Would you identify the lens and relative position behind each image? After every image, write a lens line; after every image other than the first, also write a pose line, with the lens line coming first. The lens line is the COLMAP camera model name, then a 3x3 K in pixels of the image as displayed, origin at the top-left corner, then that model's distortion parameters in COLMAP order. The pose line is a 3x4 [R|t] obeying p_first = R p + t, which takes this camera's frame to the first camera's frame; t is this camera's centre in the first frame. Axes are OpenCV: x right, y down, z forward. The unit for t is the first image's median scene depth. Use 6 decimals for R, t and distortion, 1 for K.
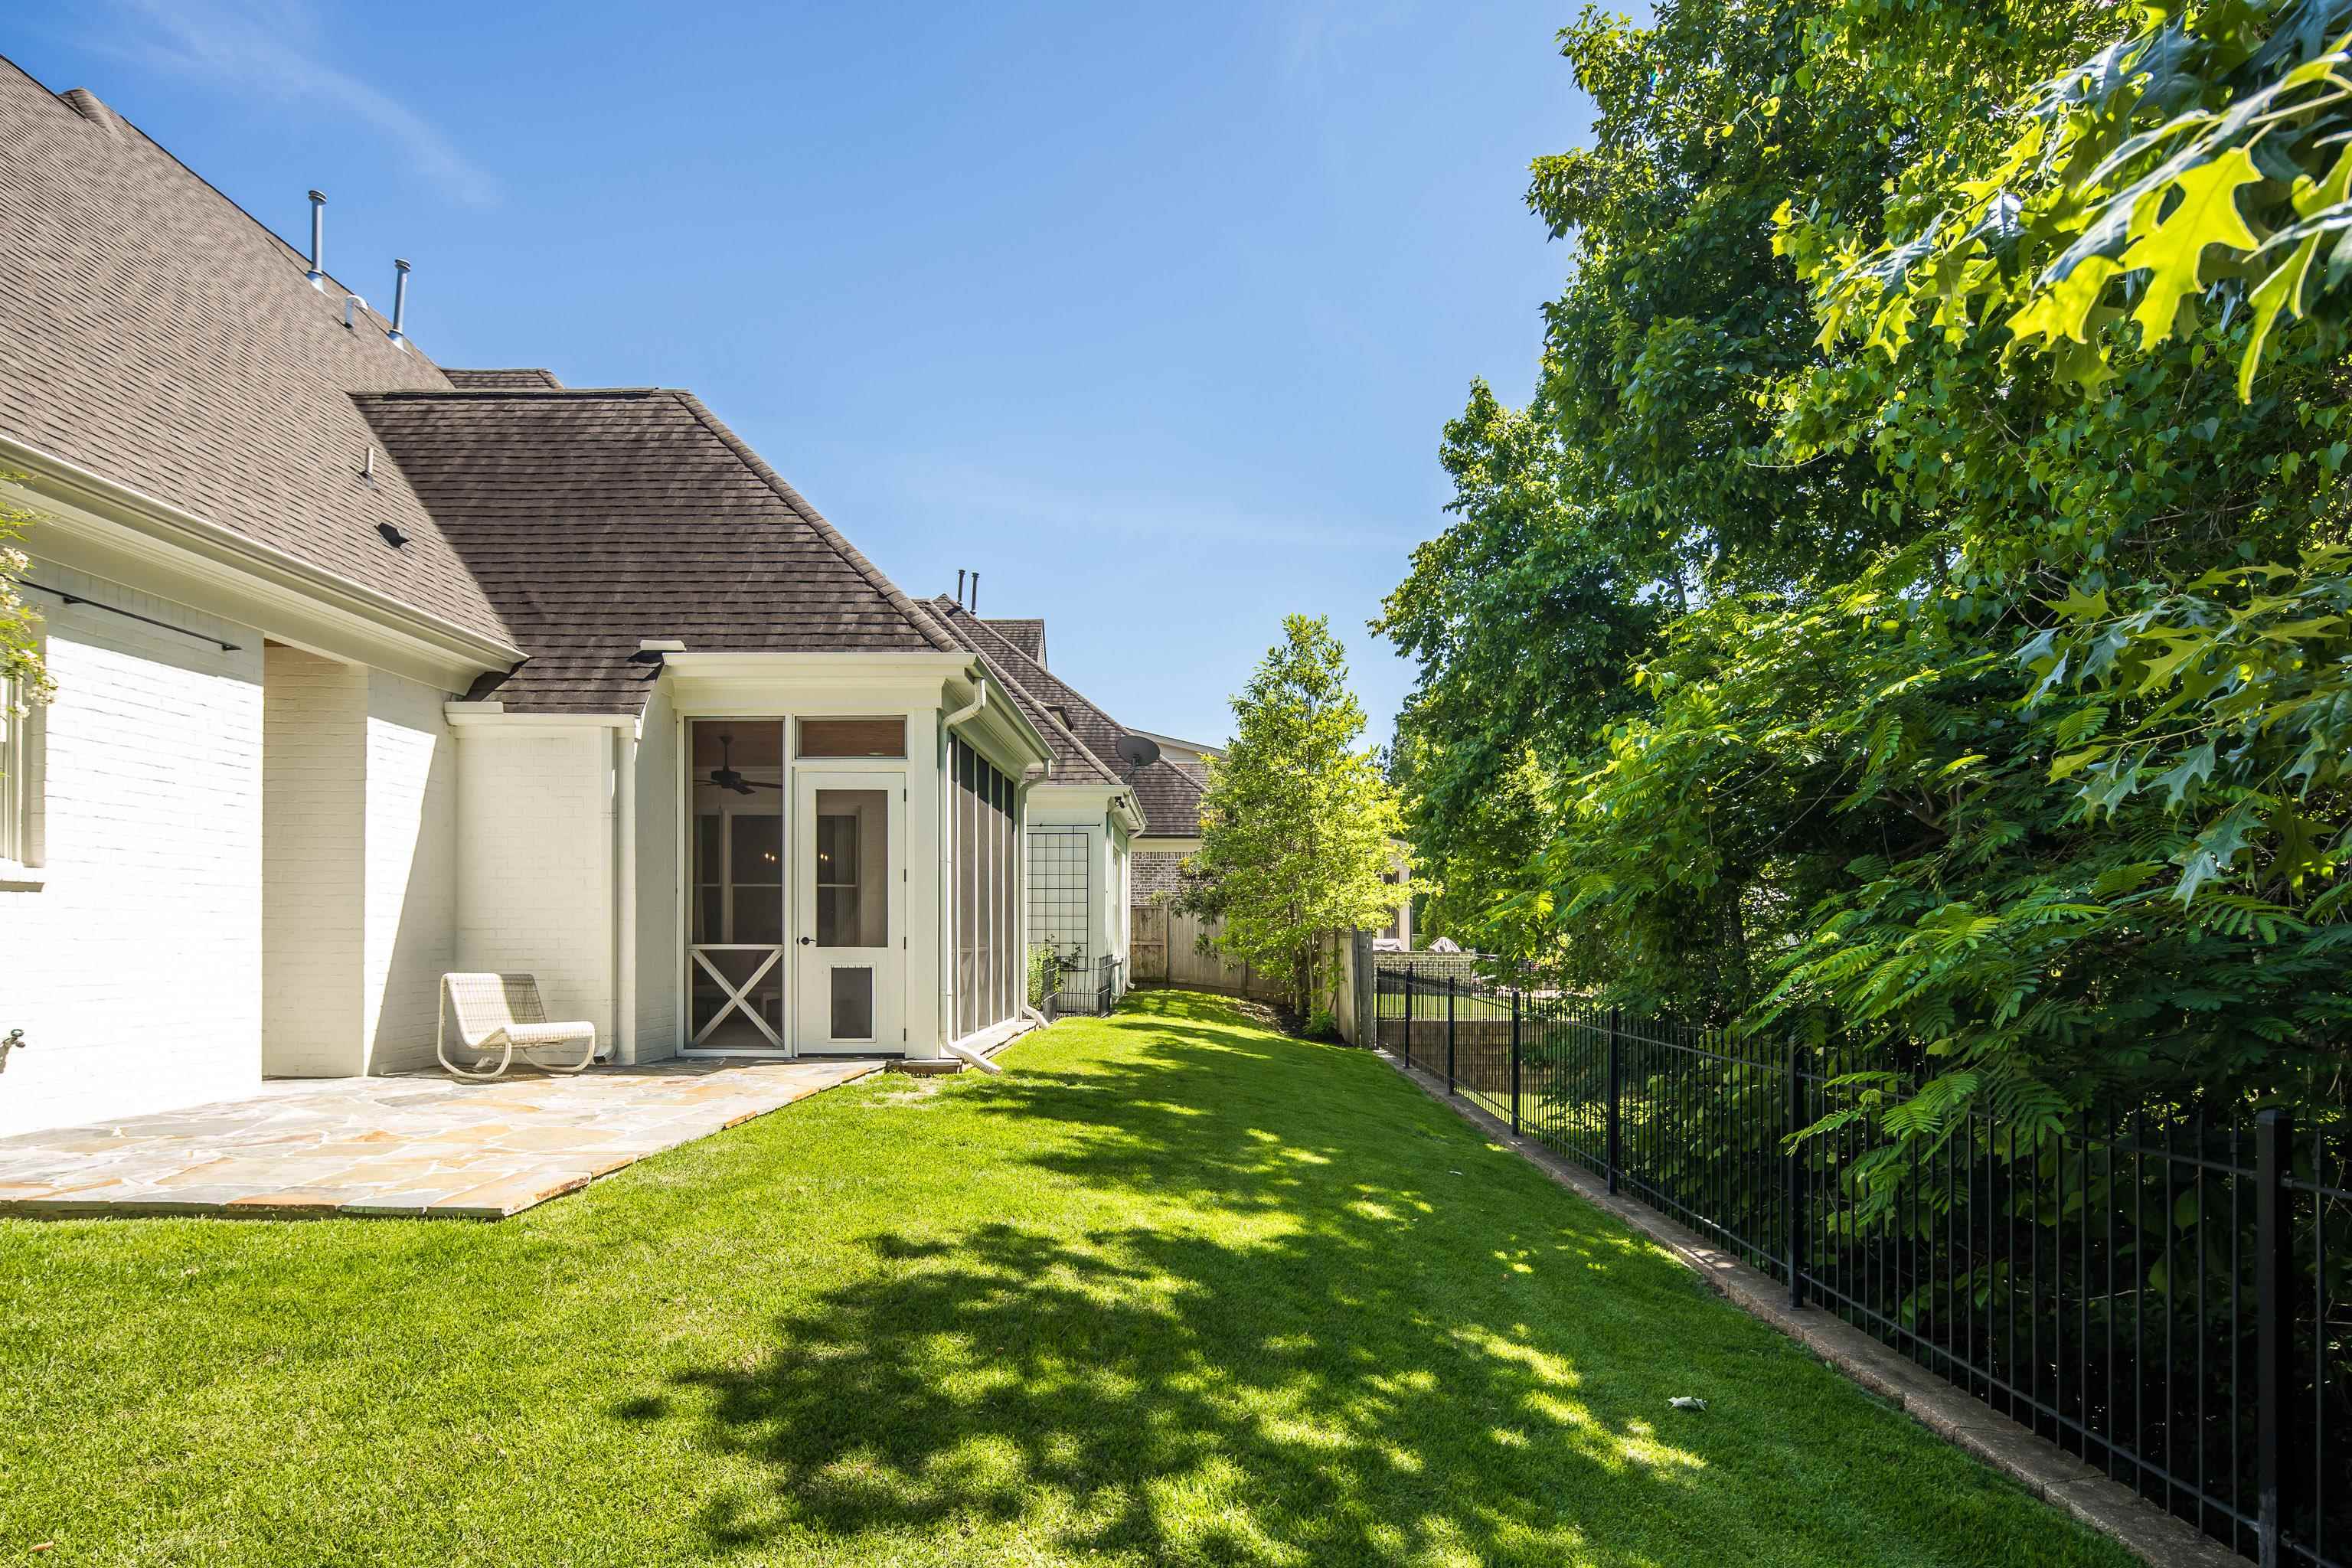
lens RADIAL K [[1161.1, 0, 1194.9], [0, 1161.1, 938.5], [0, 0, 1]] dist [0.000288, -0.001140]
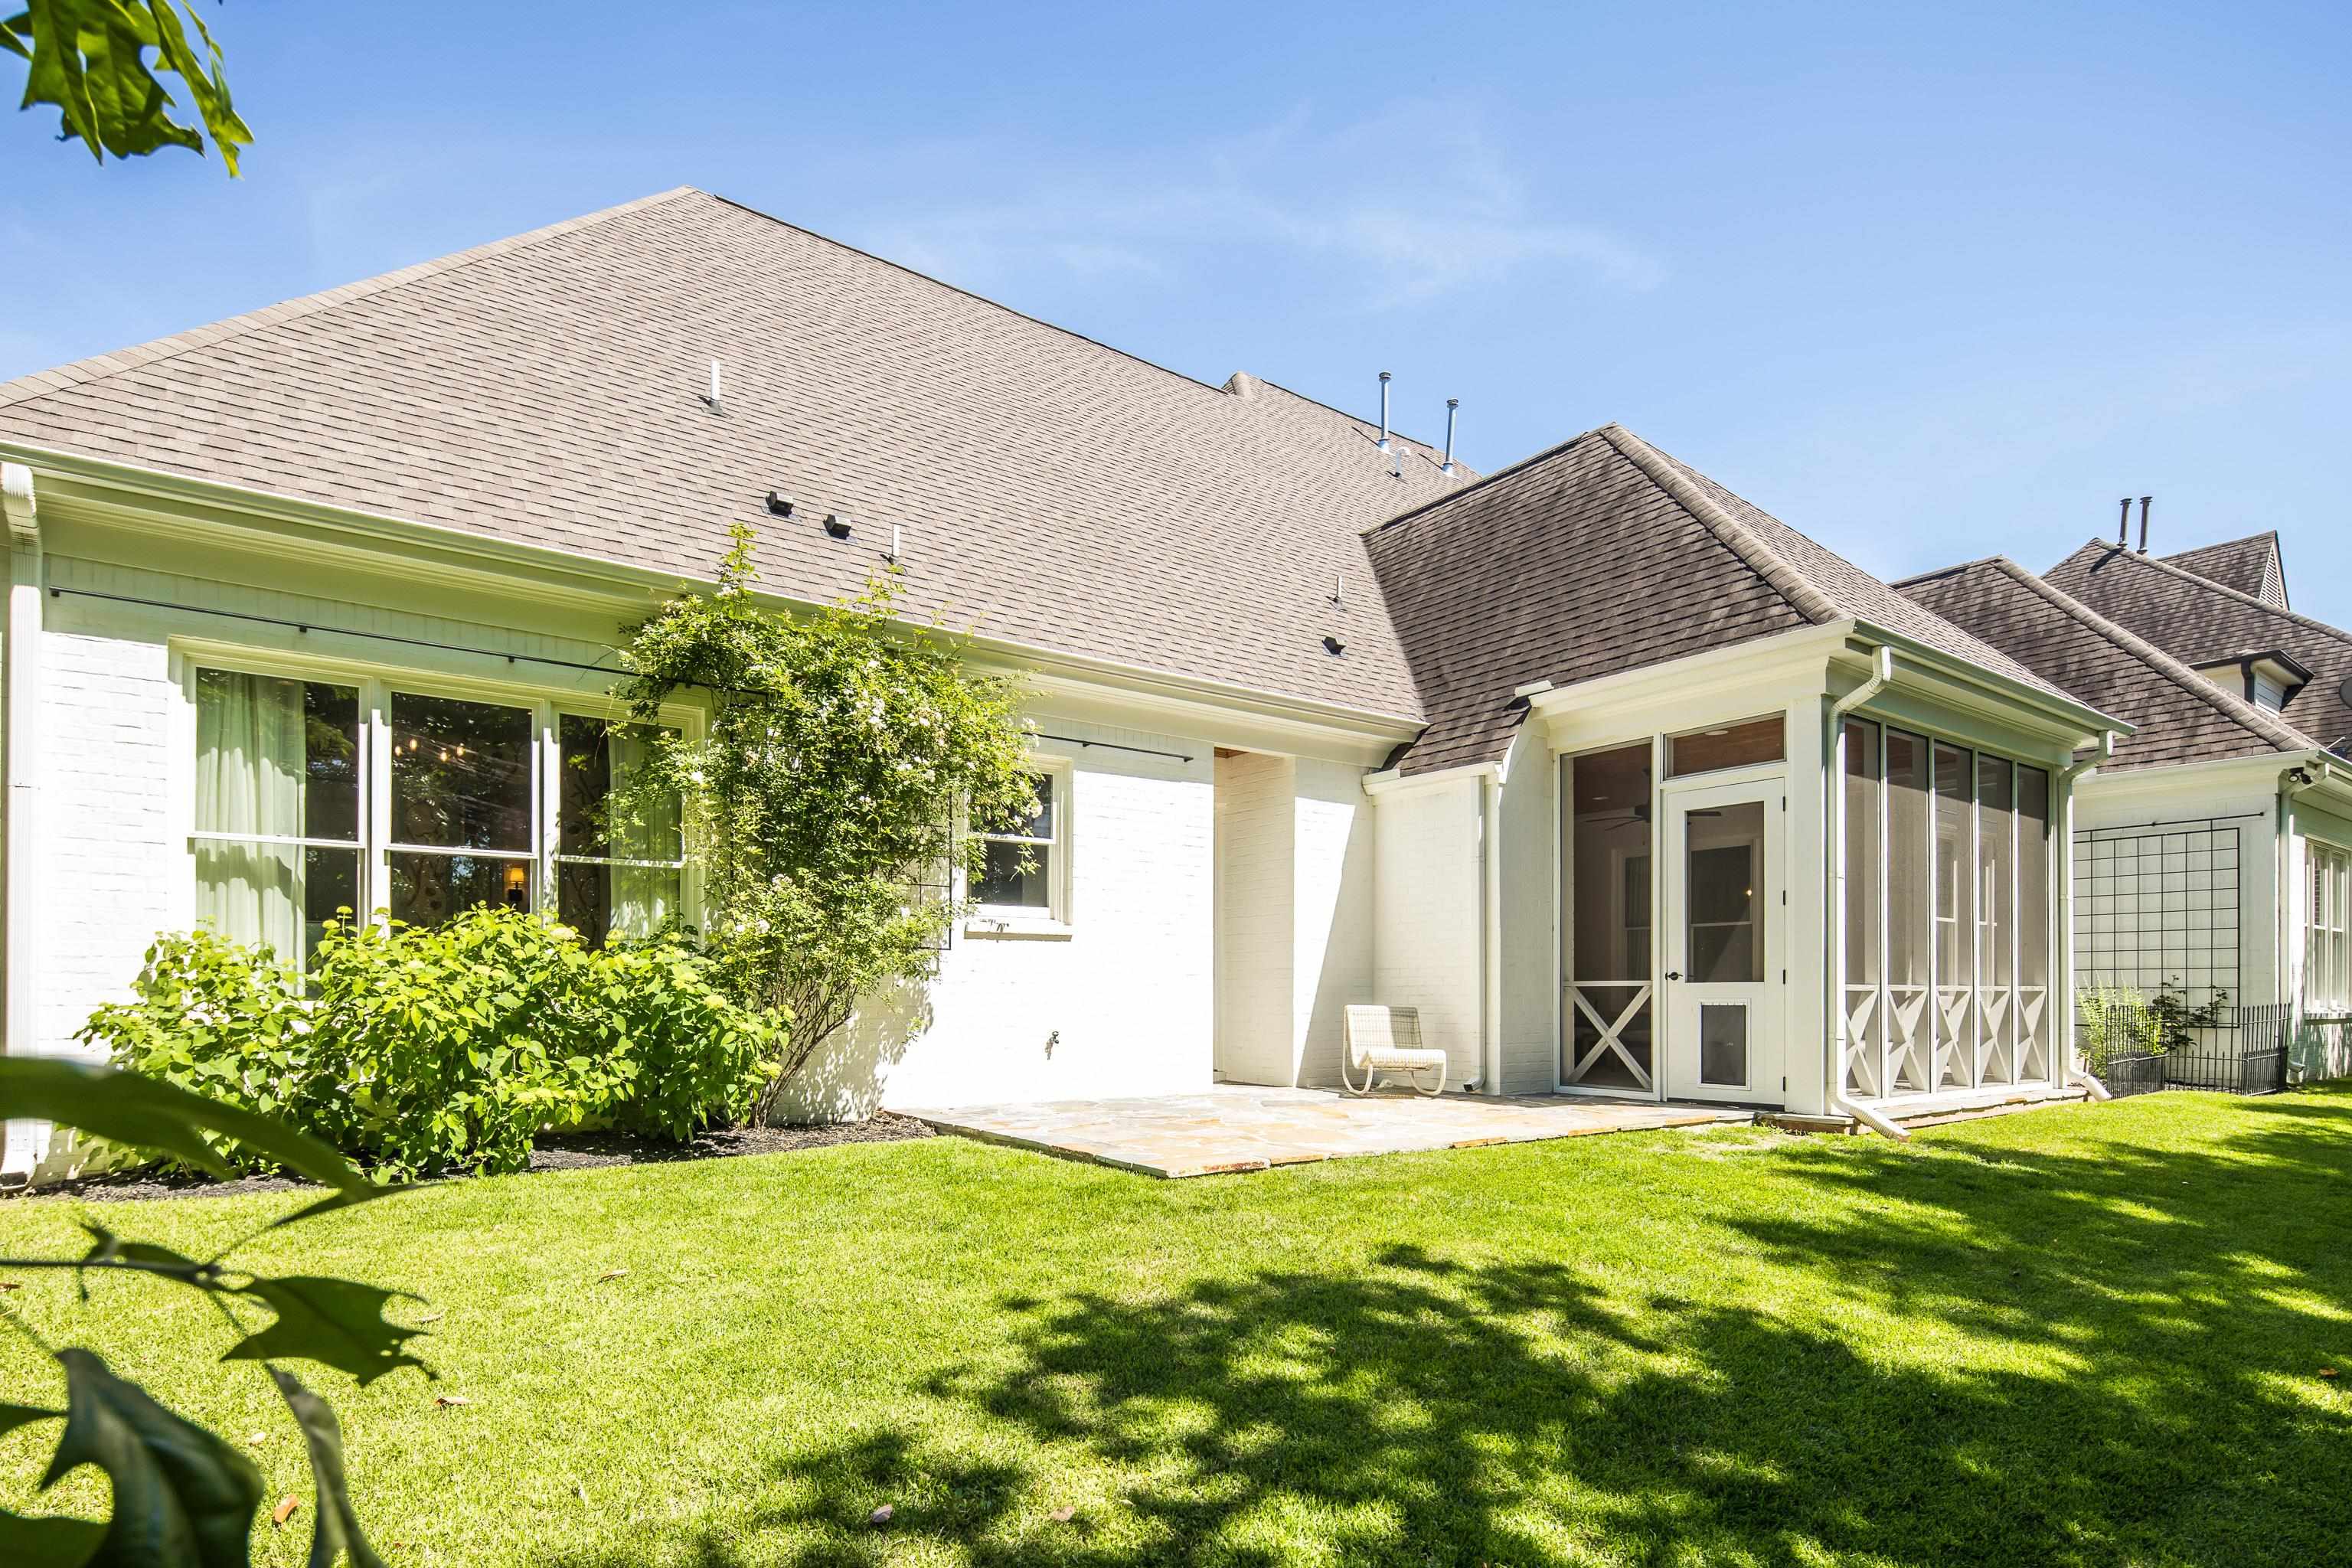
lens RADIAL K [[1210.1, 0, 1155.9], [0, 1210.1, 999.7], [0, 0, 1]] dist [0.003864, -0.002837]
pose [[0.582206, -0.000785, -0.813041, 0.224337], [-0.000707, 0.999999, -0.001472, 0.024432], [0.813041, 0.001432, 0.582205, 0.114133]]
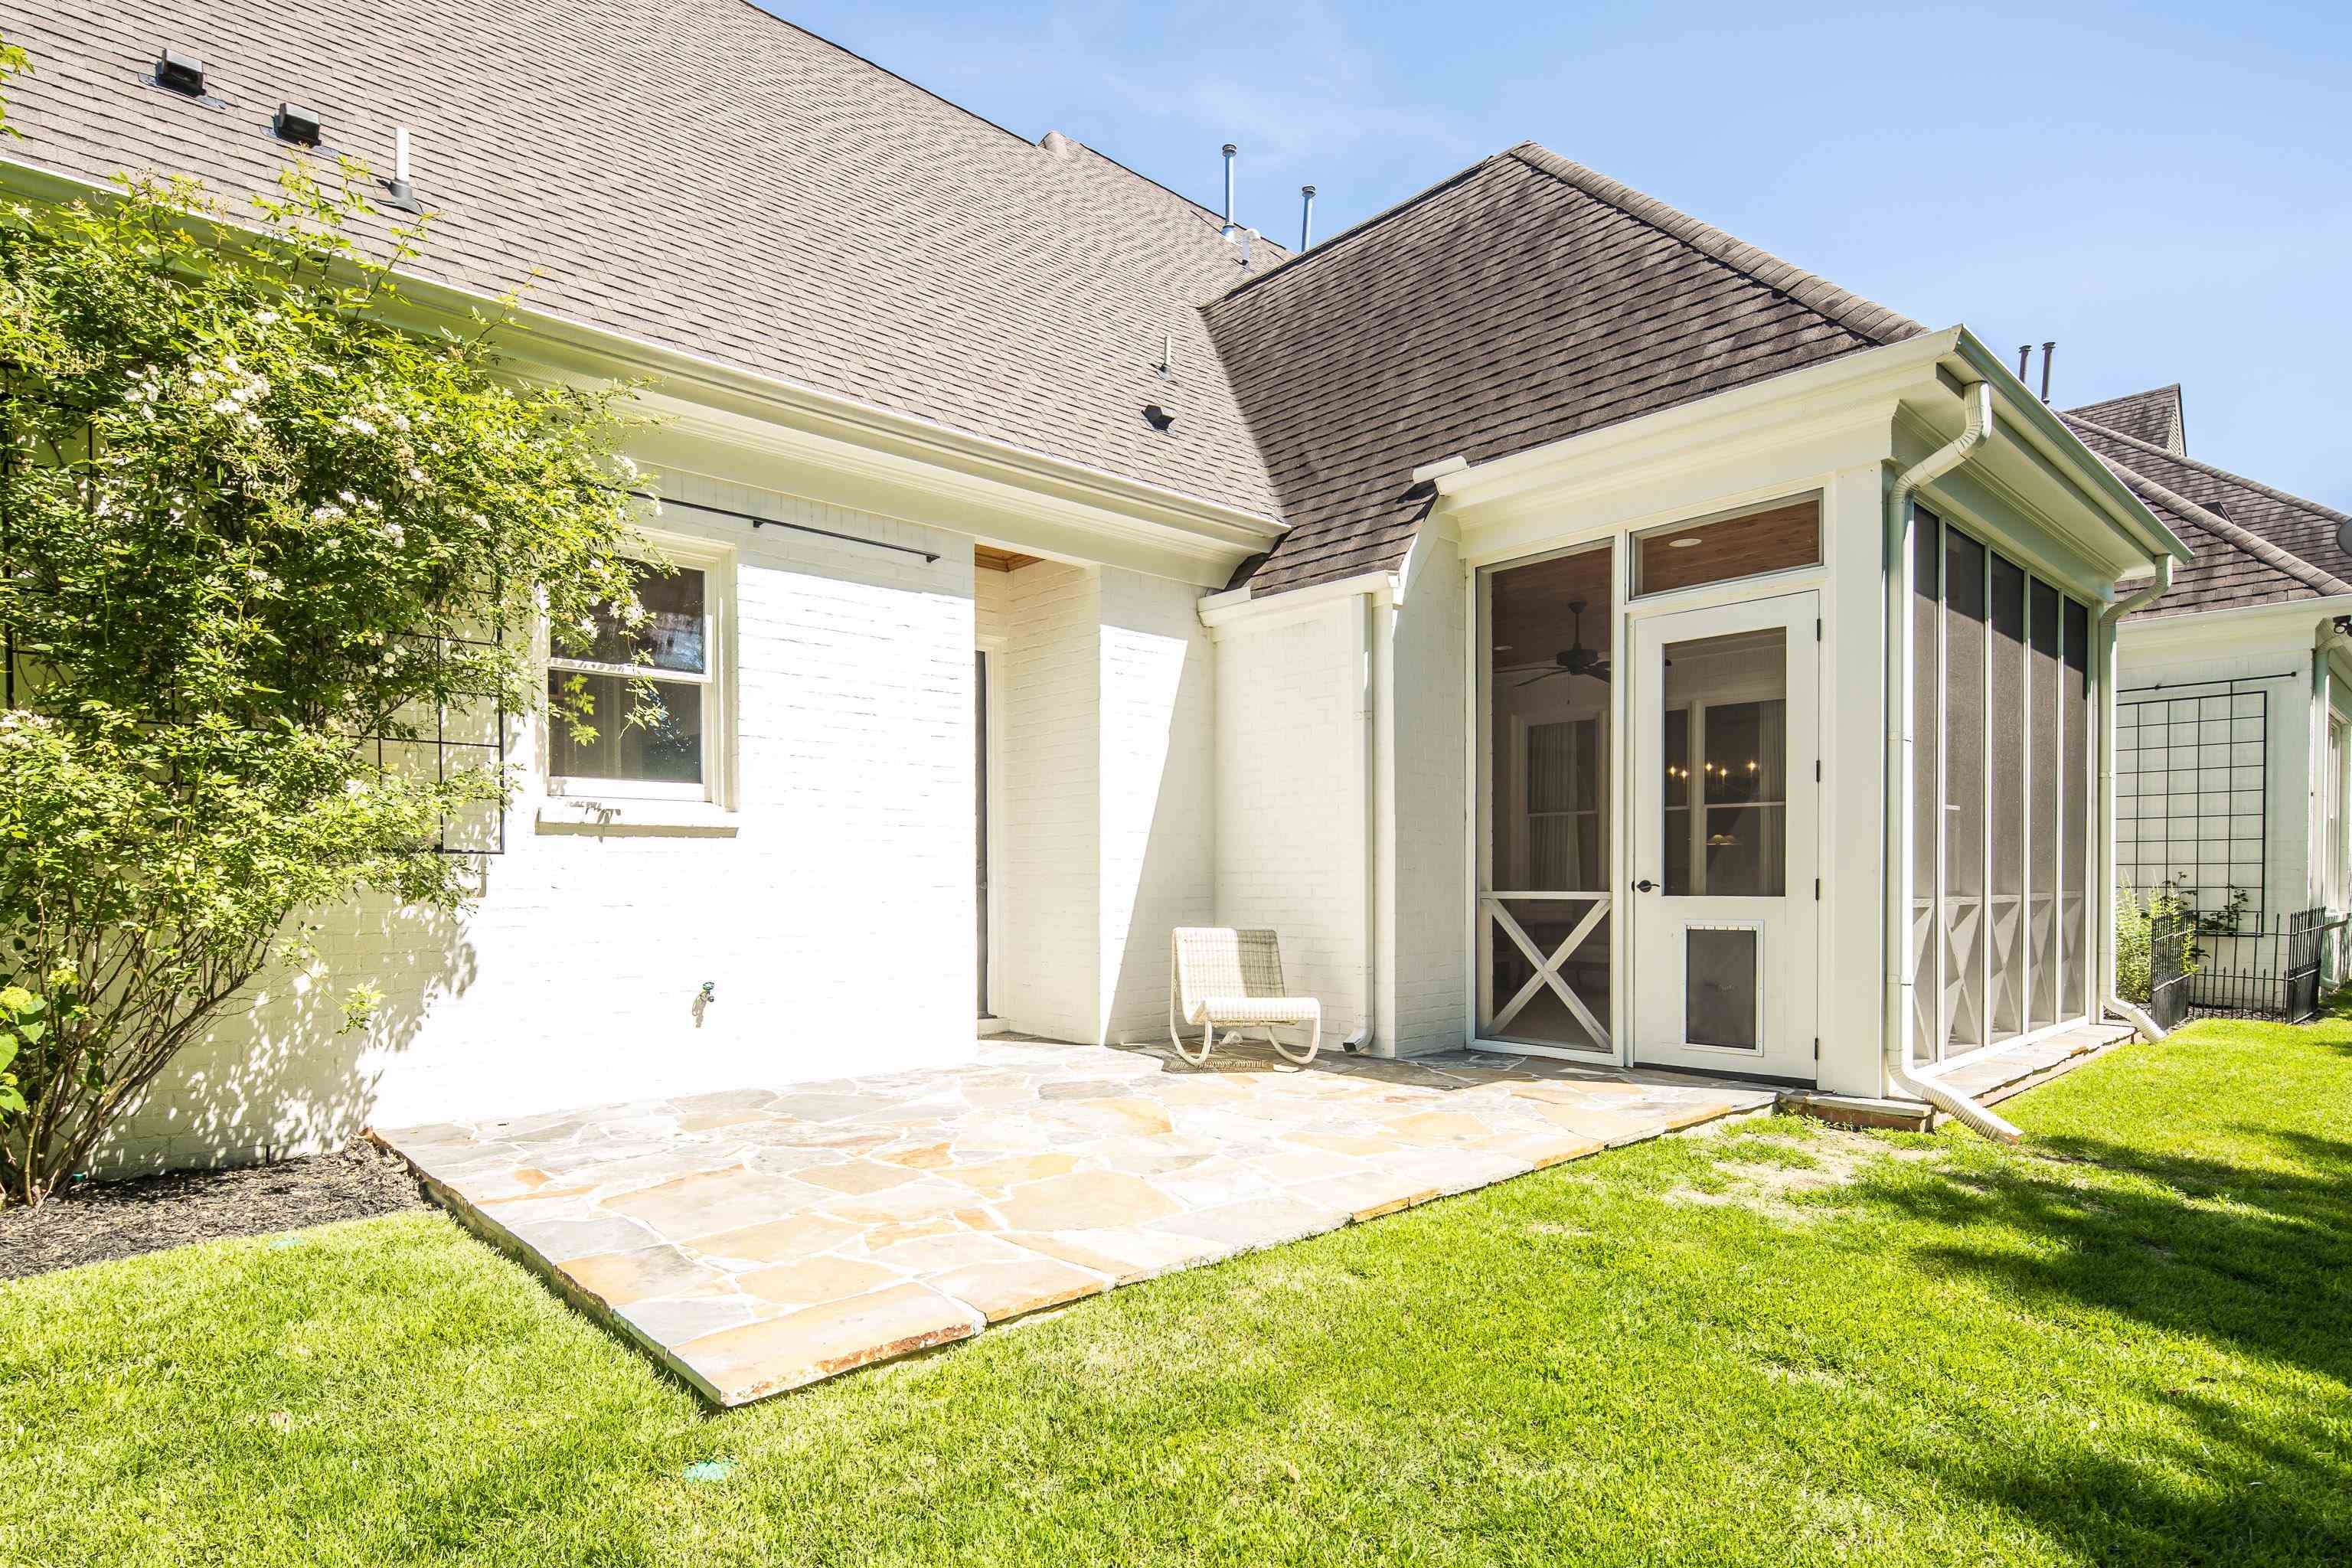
lens RADIAL K [[1210.1, 0, 1127.9], [0, 1210.1, 905.5], [0, 0, 1]] dist [0.003864, -0.002837]
pose [[0.659984, 0.009344, -0.751222, -0.027608], [0.005098, 0.999844, 0.016915, -0.000009], [0.751262, -0.014993, 0.659833, 0.381804]]
